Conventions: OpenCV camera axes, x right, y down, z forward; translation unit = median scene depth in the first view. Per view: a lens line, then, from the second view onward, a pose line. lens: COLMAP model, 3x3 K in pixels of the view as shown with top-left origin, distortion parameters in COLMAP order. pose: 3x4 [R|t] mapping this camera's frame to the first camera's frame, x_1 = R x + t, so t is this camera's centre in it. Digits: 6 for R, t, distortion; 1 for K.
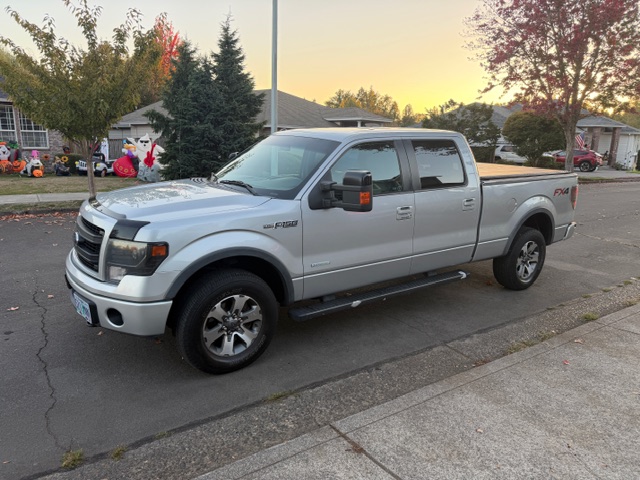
lens RADIAL K [[465.5, 0, 312.9], [0, 465.5, 241.0], [0, 0, 1]] dist [0.038178, -0.049542]
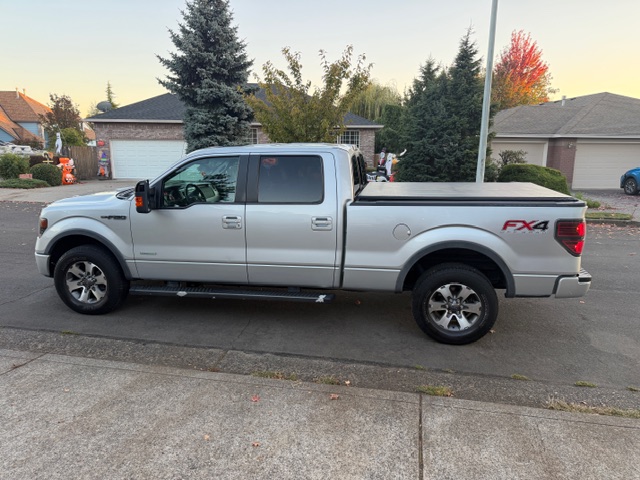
lens RADIAL K [[465.5, 0, 320.4], [0, 465.5, 243.0], [0, 0, 1]] dist [0.038178, -0.049542]
pose [[0.693661, 0.125463, -0.709291, 0.934597], [-0.143925, 0.988998, 0.034186, -0.066457], [0.705777, 0.078371, 0.704086, 0.325701]]
